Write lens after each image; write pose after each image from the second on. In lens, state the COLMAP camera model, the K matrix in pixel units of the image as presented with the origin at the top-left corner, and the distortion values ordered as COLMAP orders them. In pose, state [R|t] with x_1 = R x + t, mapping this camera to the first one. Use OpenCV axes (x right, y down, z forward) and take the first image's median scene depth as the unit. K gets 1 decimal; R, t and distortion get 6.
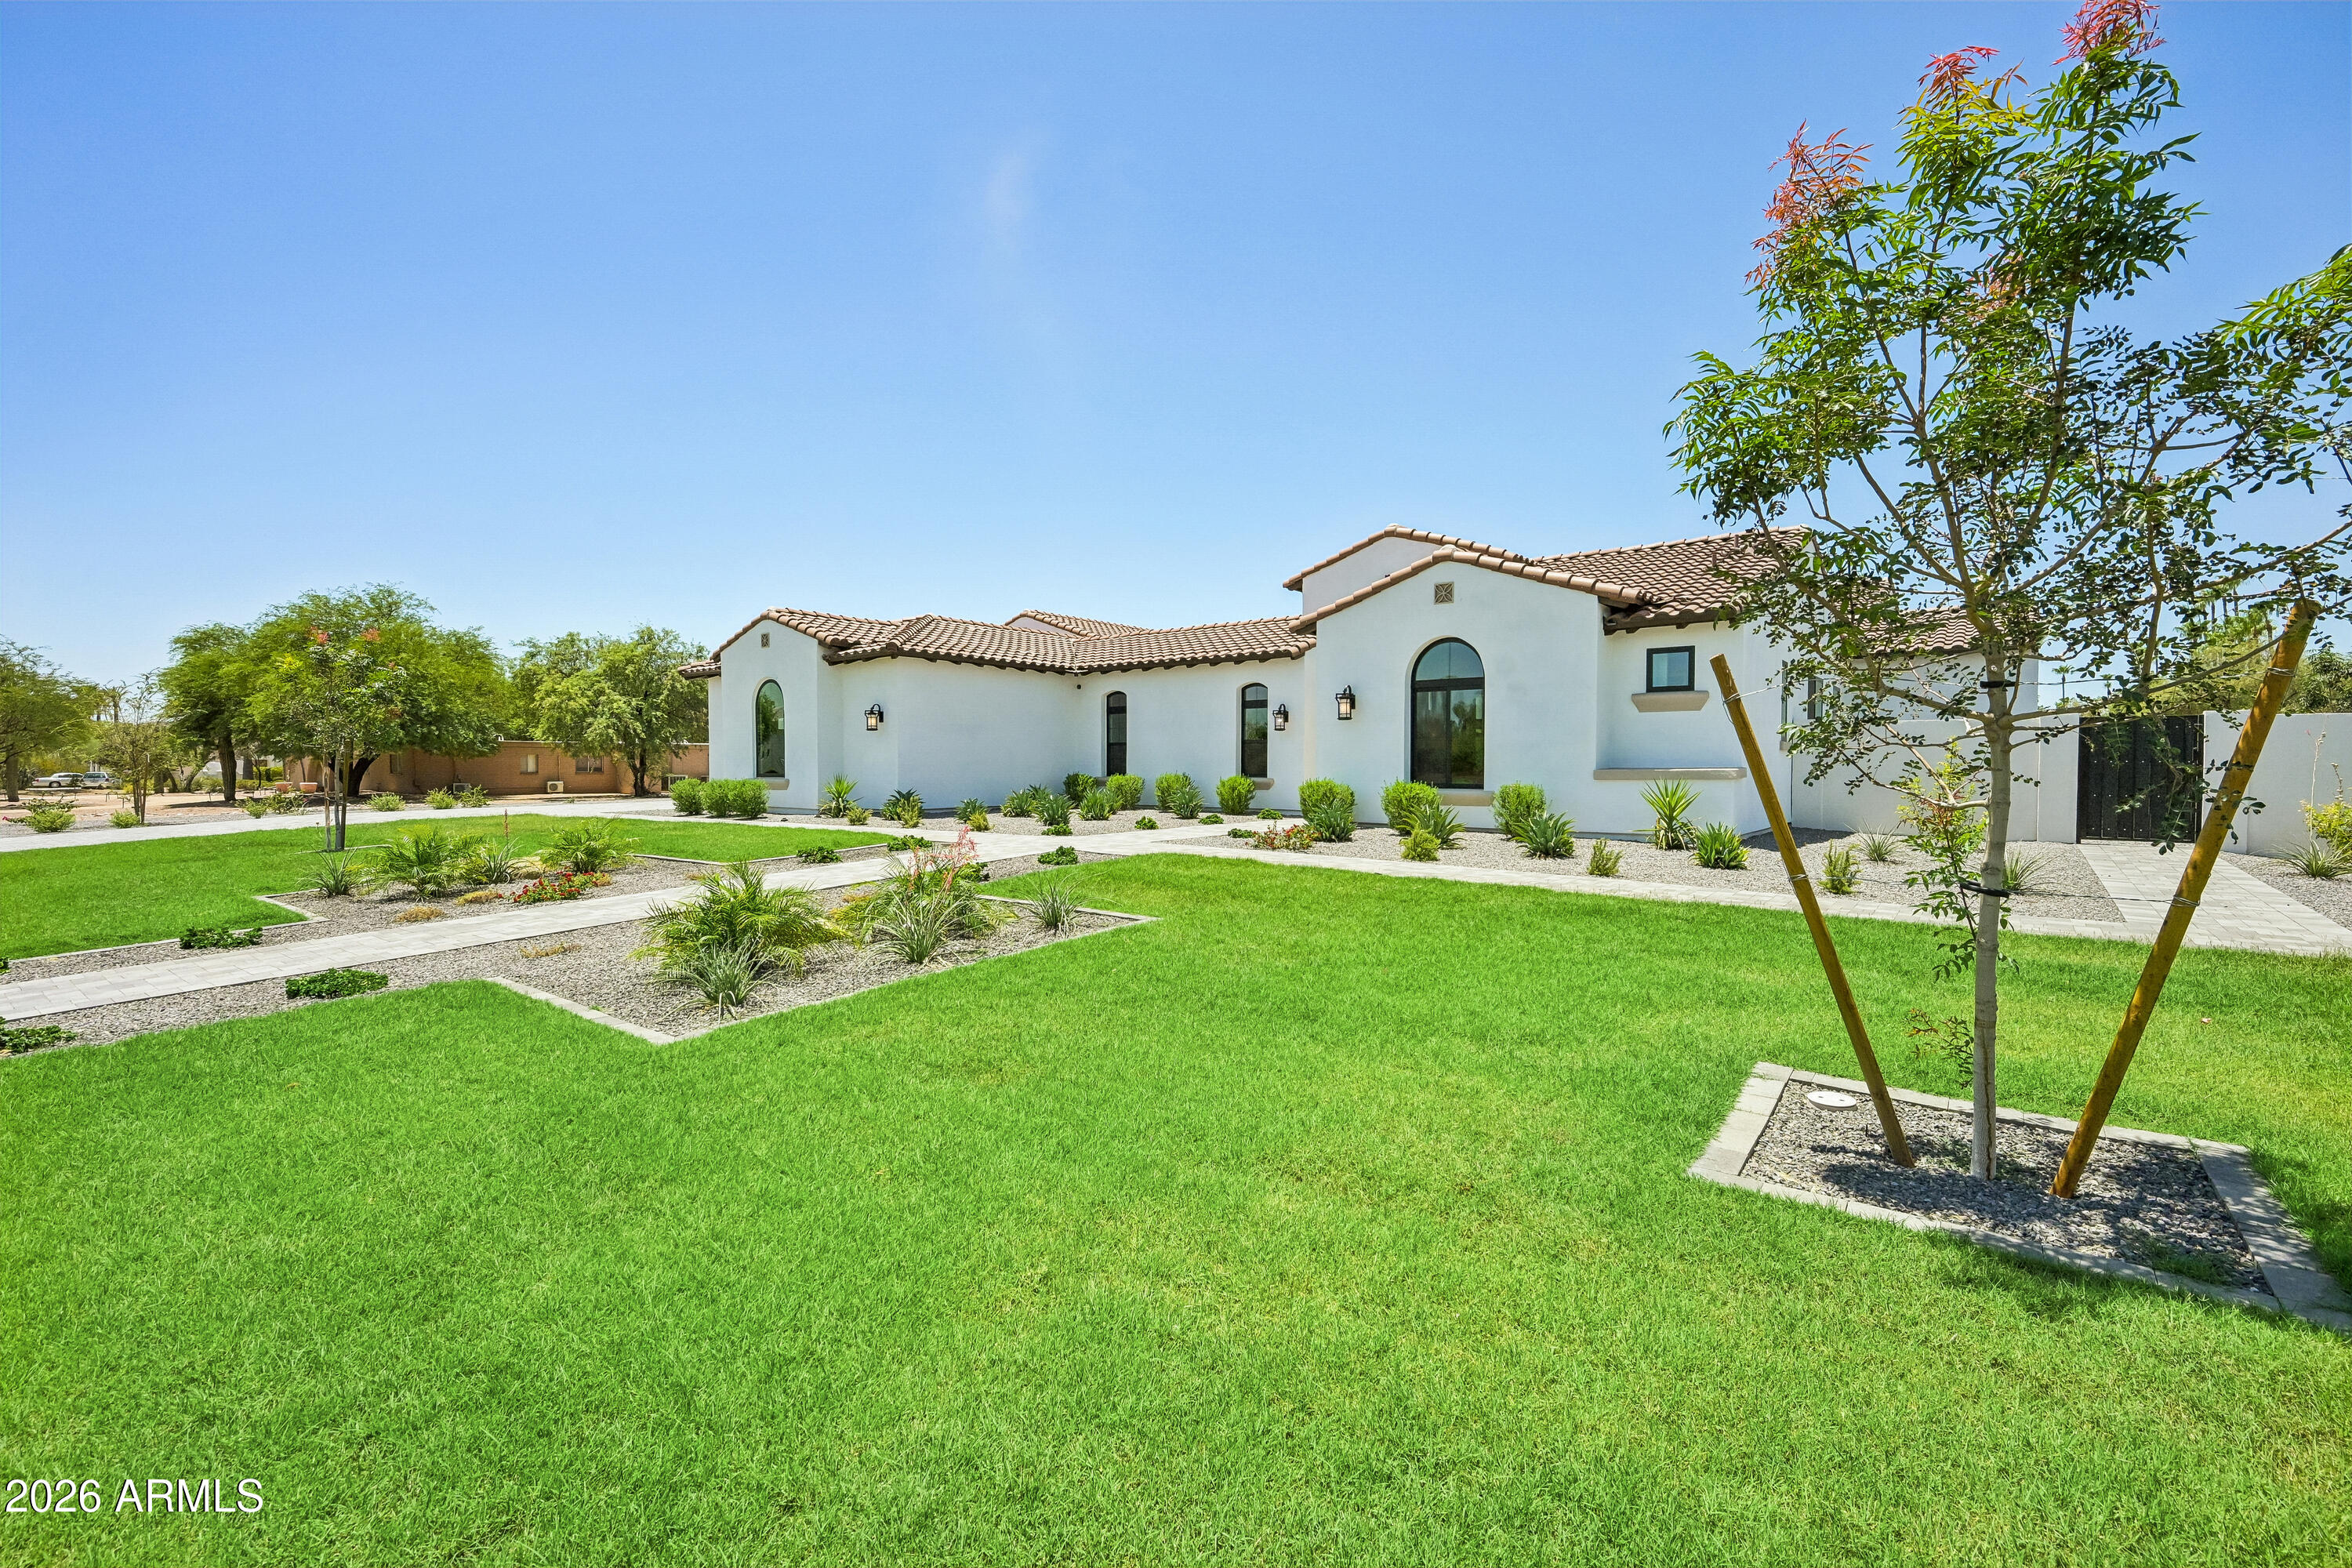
lens RADIAL K [[1037.9, 0, 1177.8], [0, 1037.9, 760.0], [0, 0, 1]] dist [0.000911, -0.000148]
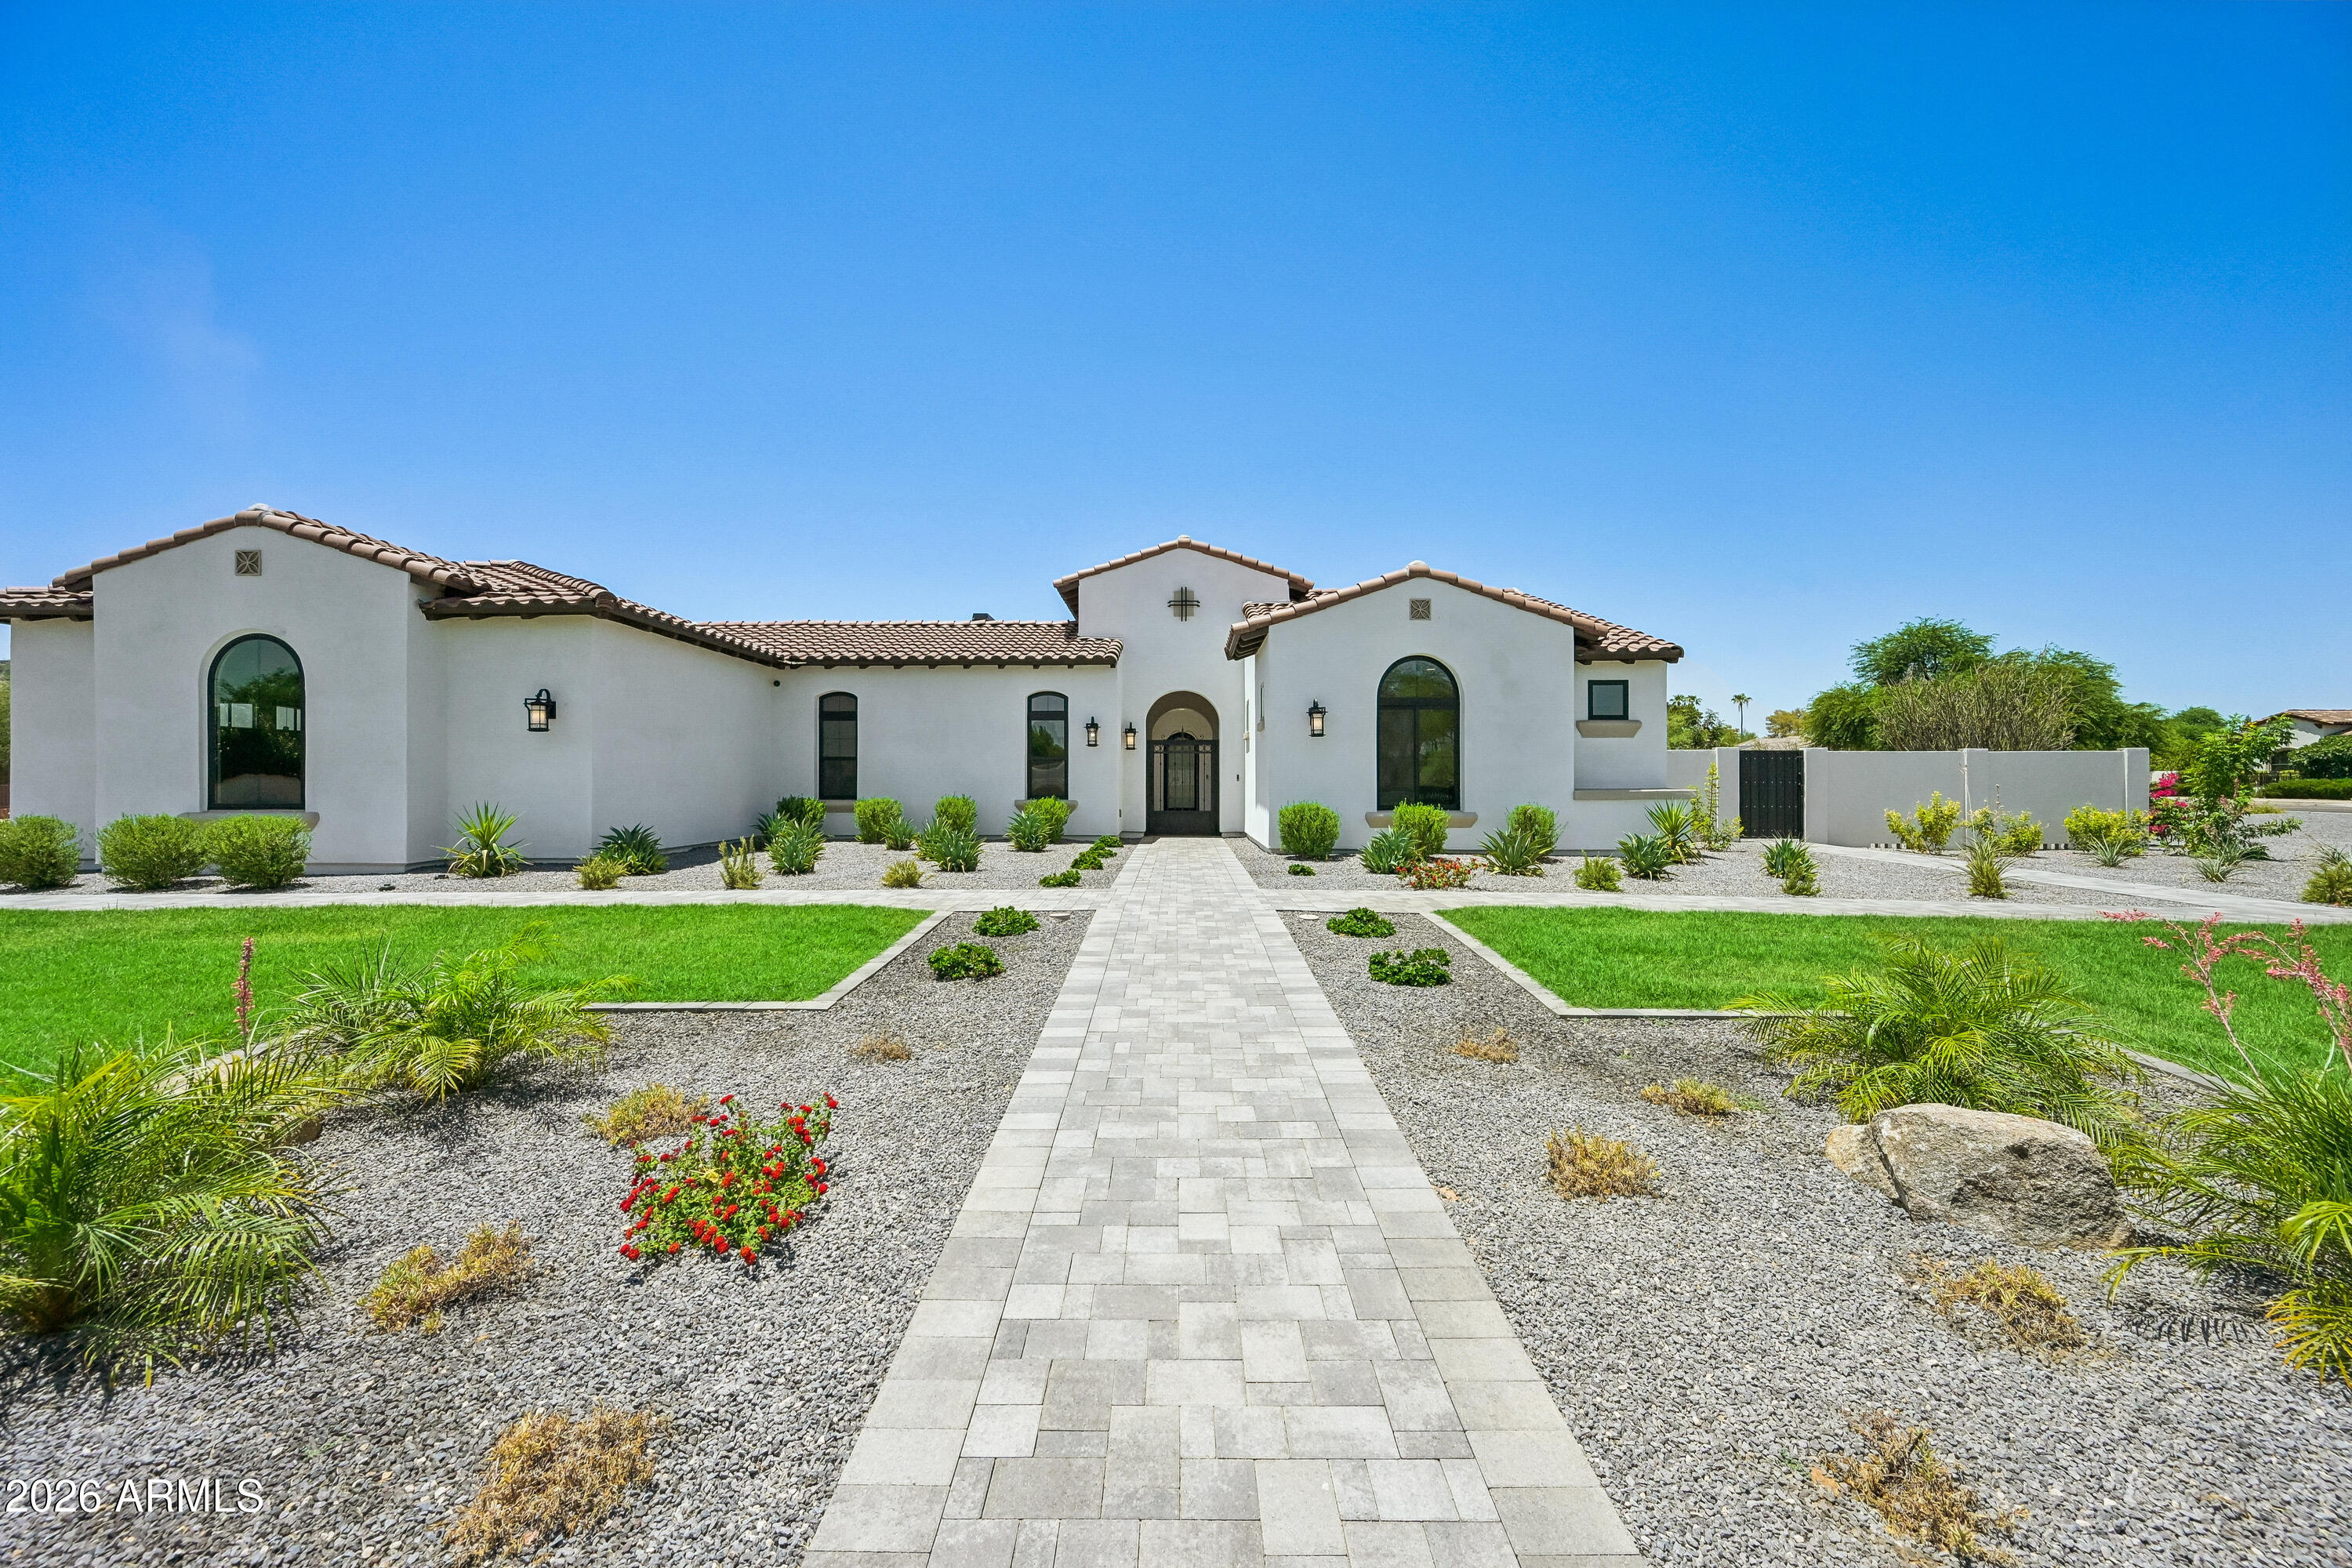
lens RADIAL K [[931.0, 0, 1173.9], [0, 931.0, 768.0], [0, 0, 1]] dist [-0.000960, -0.000073]
pose [[0.788720, 0.008511, 0.614693, -0.327487], [-0.001906, 0.999933, -0.011399, -0.001026], [-0.614749, 0.007820, 0.788684, 0.320905]]
